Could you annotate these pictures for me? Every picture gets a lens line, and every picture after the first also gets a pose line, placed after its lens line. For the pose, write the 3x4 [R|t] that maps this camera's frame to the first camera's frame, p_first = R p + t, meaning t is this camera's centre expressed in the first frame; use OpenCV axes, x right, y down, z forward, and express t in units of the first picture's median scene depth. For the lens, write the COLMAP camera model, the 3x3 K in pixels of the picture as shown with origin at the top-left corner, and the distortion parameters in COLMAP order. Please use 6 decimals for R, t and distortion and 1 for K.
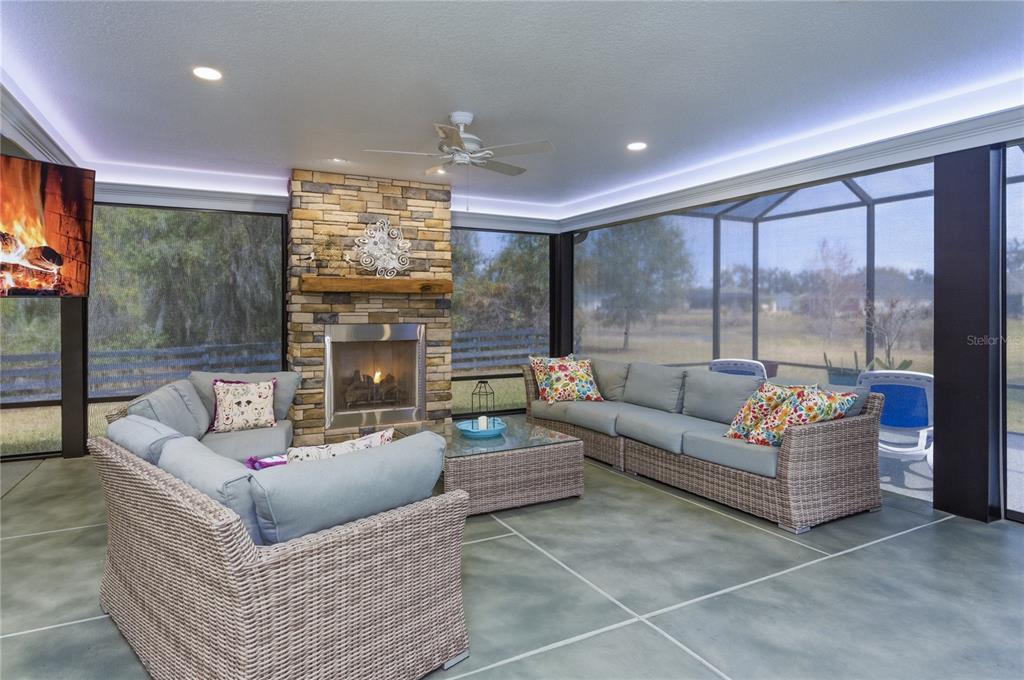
lens RADIAL K [[563.8, 0, 483.5], [0, 563.8, 308.7], [0, 0, 1]] dist [-0.019136, 0.003515]
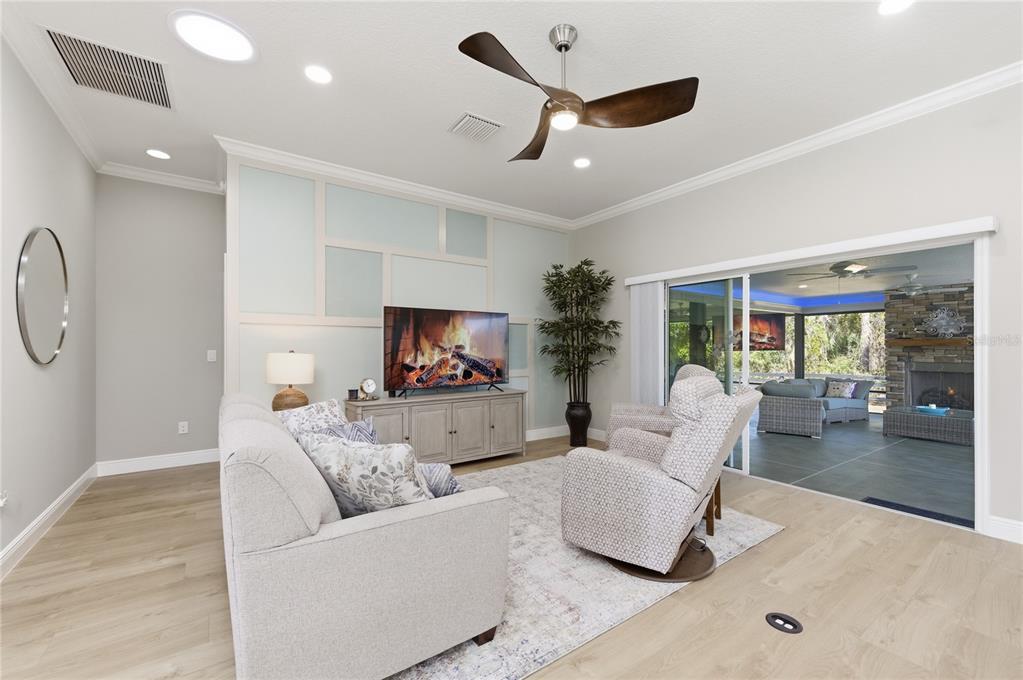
lens RADIAL K [[417.7, 0, 519.9], [0, 417.7, 346.5], [0, 0, 1]] dist [0.001420, 0.000349]
pose [[0.153619, -0.004501, -0.988120, 1.013018], [-0.000054, 0.999990, -0.004564, -0.021309], [0.988130, 0.000755, 0.153618, -0.632997]]
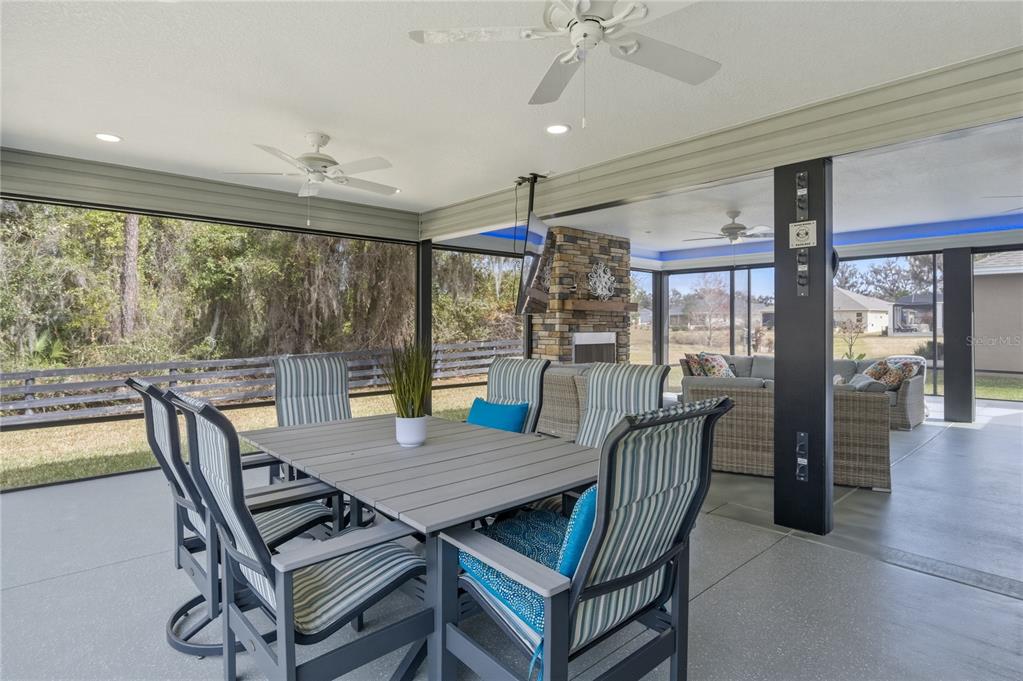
lens RADIAL K [[563.2, 0, 501.9], [0, 563.2, 330.1], [0, 0, 1]] dist [-0.019136, 0.003515]
pose [[0.962380, -0.000295, 0.271708, -0.848901], [-0.003450, 0.999906, 0.013303, 0.002561], [-0.271686, -0.013740, 0.962288, -0.357445]]
